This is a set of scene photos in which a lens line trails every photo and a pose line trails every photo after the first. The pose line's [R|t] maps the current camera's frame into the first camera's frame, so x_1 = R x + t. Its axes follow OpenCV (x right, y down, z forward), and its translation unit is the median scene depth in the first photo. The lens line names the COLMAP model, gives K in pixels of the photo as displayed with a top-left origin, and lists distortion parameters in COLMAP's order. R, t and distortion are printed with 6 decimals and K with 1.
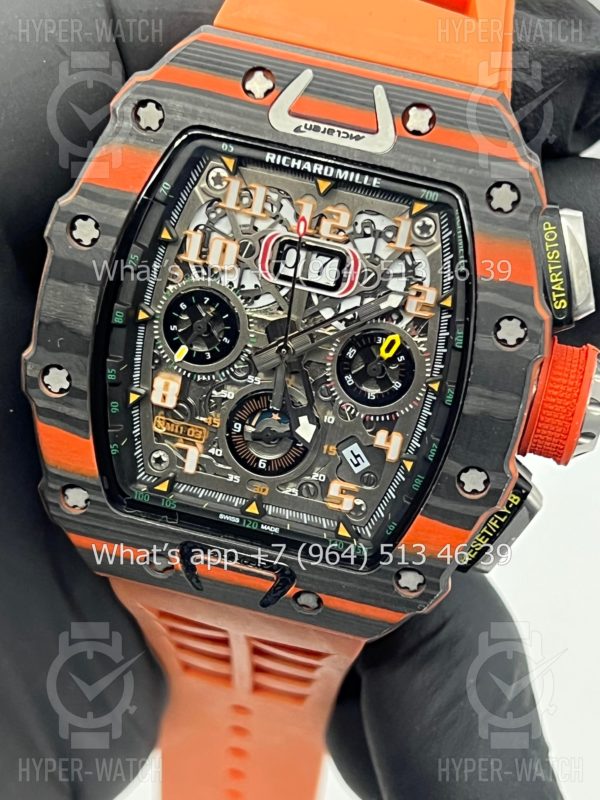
lens RADIAL K [[1953.6, 0, 297.3], [0, 1953.6, 419.6], [0, 0, 1]] dist [0.336543, 0.000000]
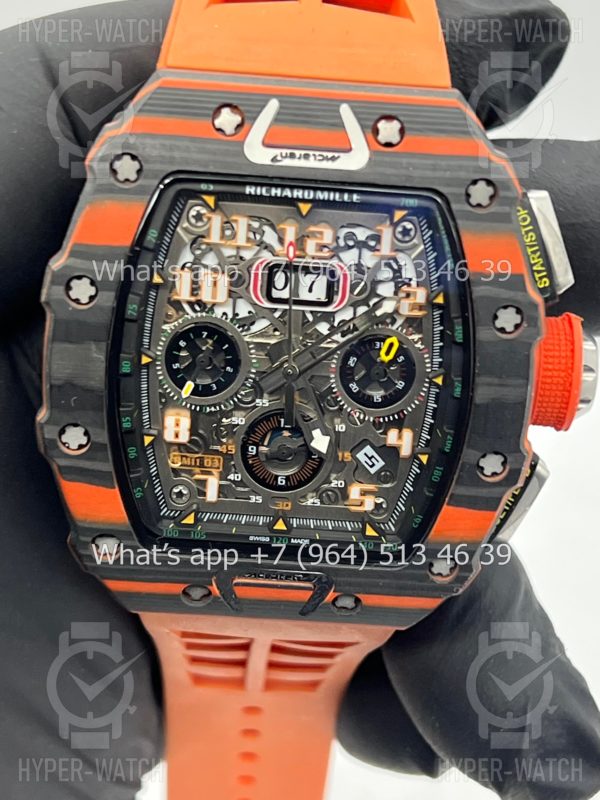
lens RADIAL K [[1953.6, 0, 296.7], [0, 1953.6, 399.5], [0, 0, 1]] dist [0.336543, 0.000000]
pose [[0.977425, -0.172578, 0.121888, -0.130664], [0.166465, 0.984296, 0.058750, -0.080000], [-0.130113, -0.037134, 0.990804, -0.018472]]
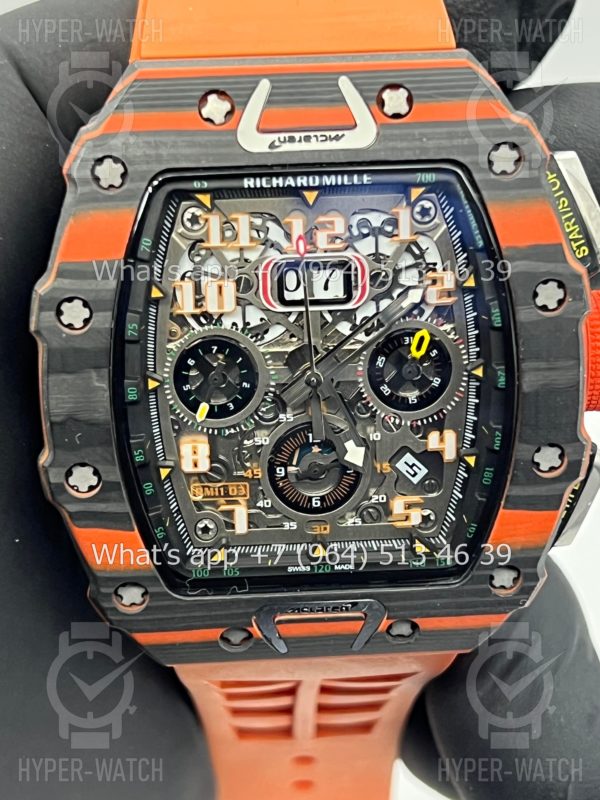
lens RADIAL K [[1953.6, 0, 299.9], [0, 1953.6, 403.1], [0, 0, 1]] dist [0.336543, 0.000000]
pose [[0.951992, -0.274594, 0.135312, -0.140570], [0.271285, 0.961552, 0.042687, -0.065396], [-0.141831, -0.003929, 0.989883, 0.086004]]
